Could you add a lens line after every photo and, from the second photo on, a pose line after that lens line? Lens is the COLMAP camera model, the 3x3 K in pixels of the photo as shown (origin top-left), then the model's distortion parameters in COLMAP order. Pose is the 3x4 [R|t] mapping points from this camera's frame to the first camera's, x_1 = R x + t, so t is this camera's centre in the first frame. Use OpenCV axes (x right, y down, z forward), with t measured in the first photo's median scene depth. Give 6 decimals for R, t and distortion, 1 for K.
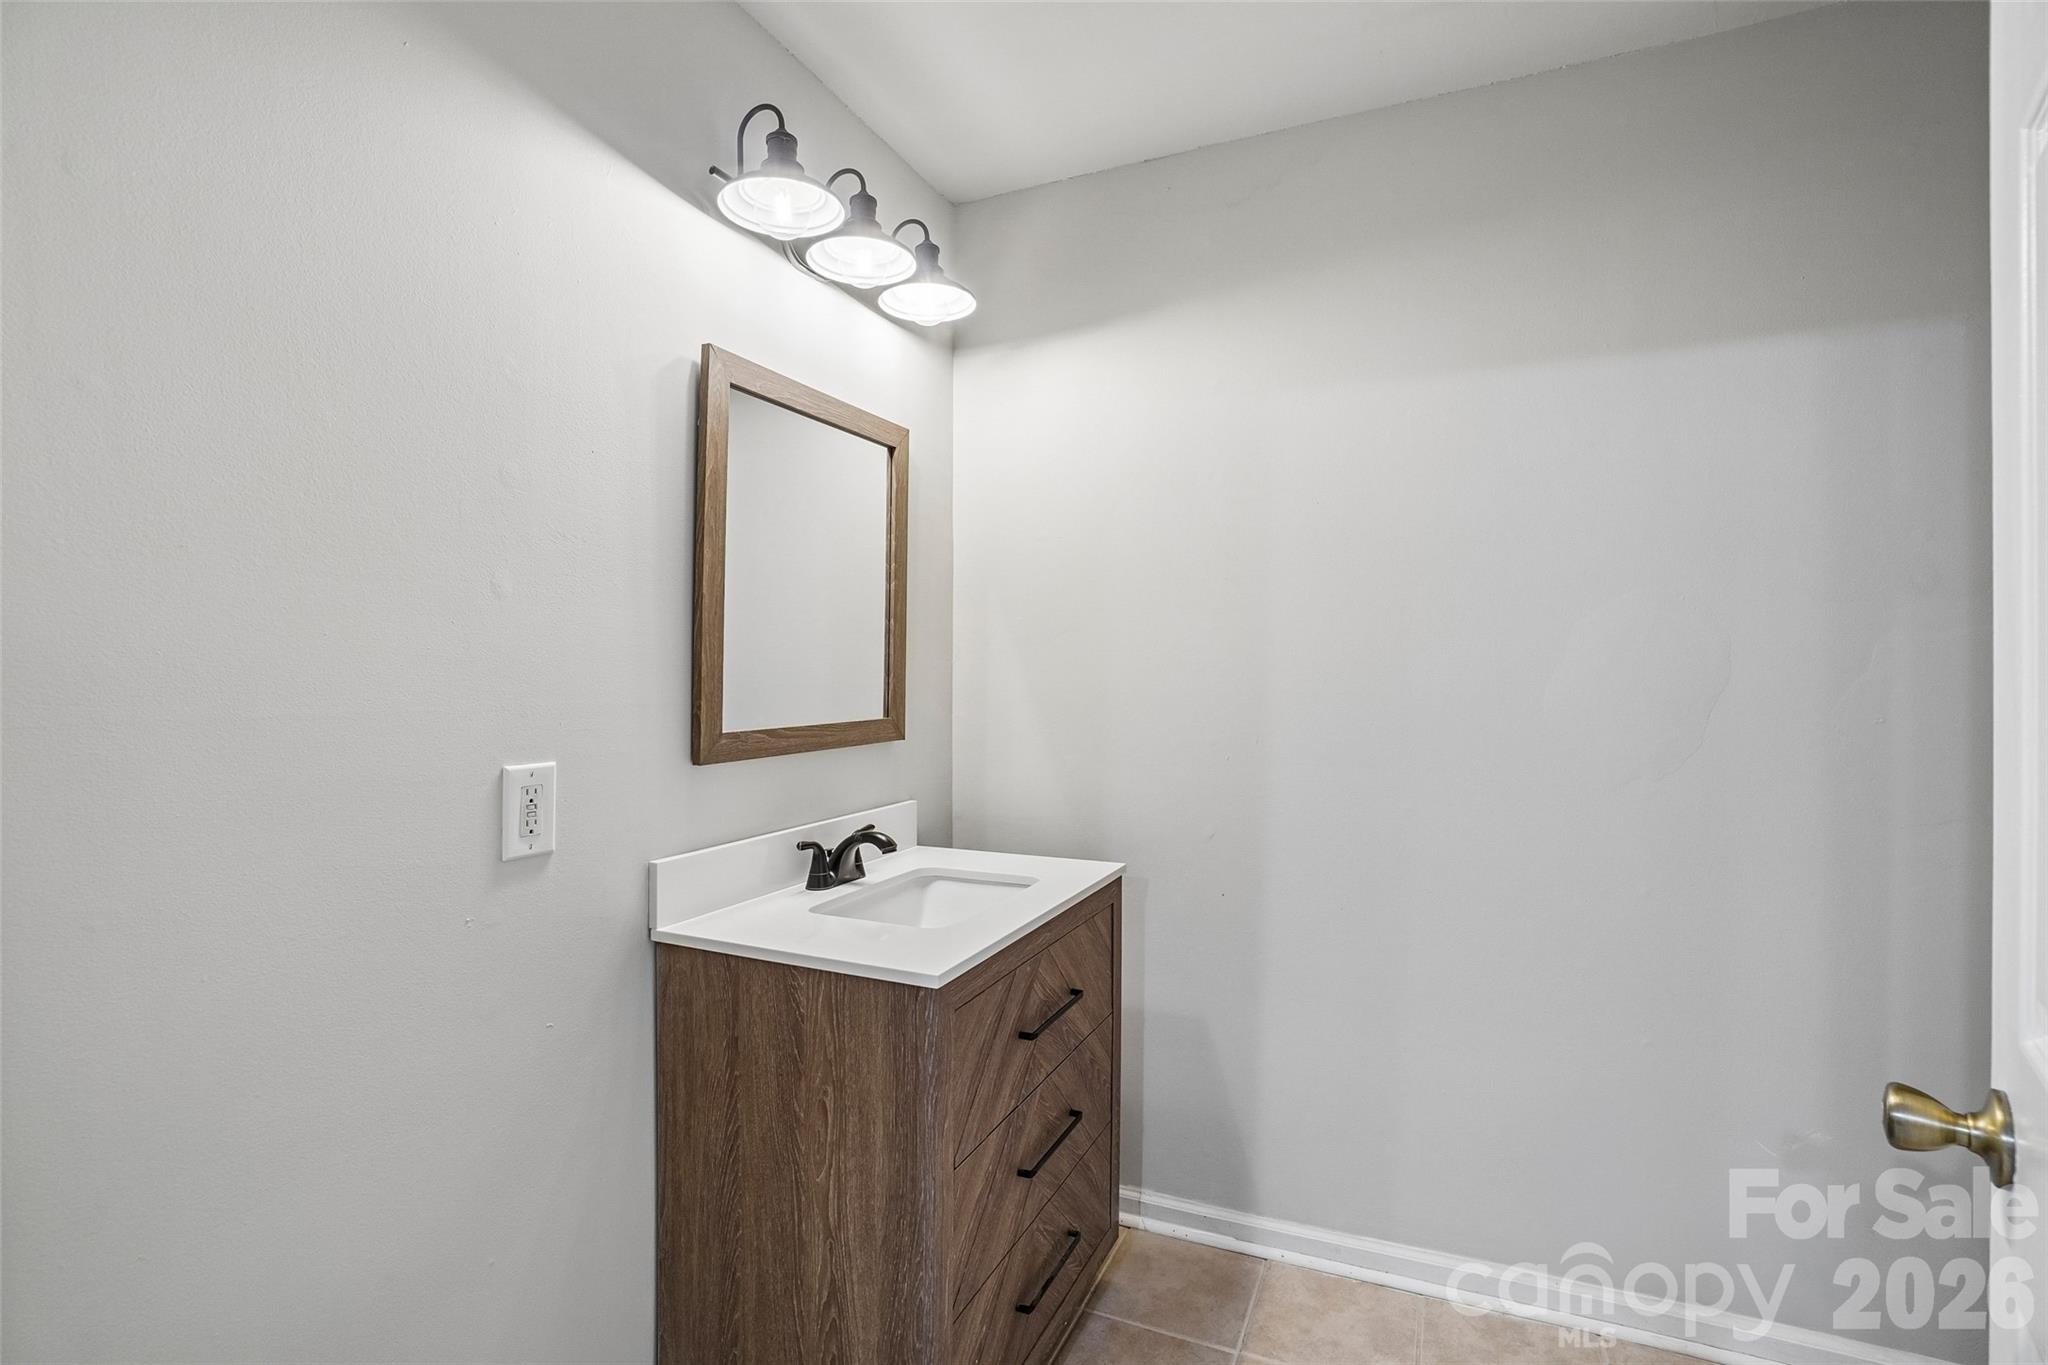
lens RADIAL K [[892.0, 0, 1025.1], [0, 892.0, 672.5], [0, 0, 1]] dist [-0.034555, 0.008447]
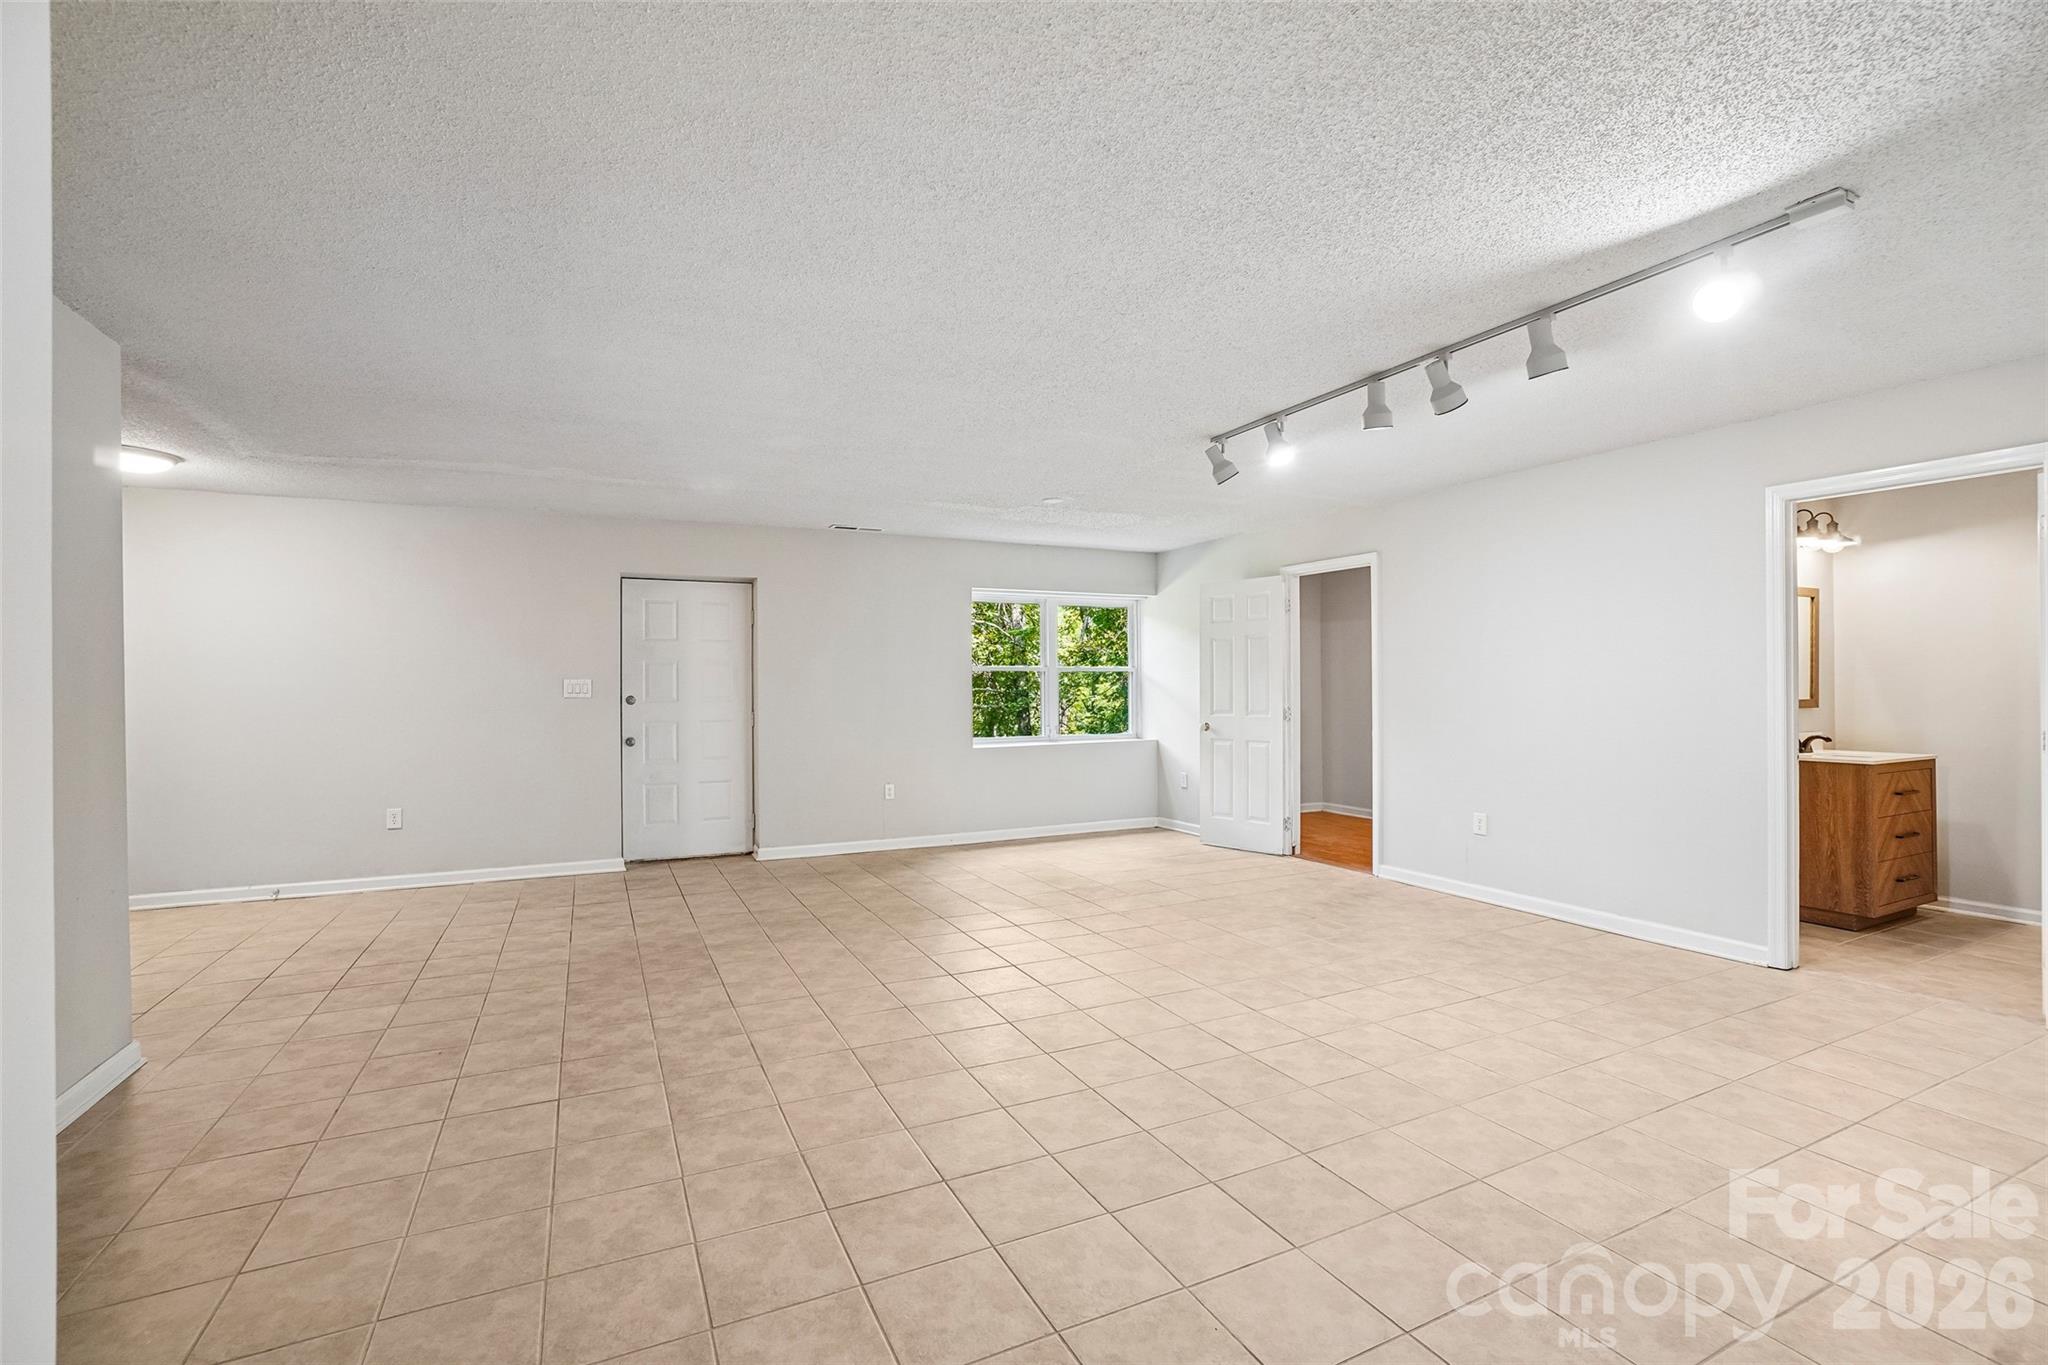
lens RADIAL K [[892.0, 0, 1028.6], [0, 892.0, 686.0], [0, 0, 1]] dist [-0.034555, 0.008447]
pose [[0.782241, -0.015063, -0.622794, -0.485932], [0.008196, 0.999870, -0.013888, 0.040338], [0.622923, 0.005760, 0.782262, -3.323254]]
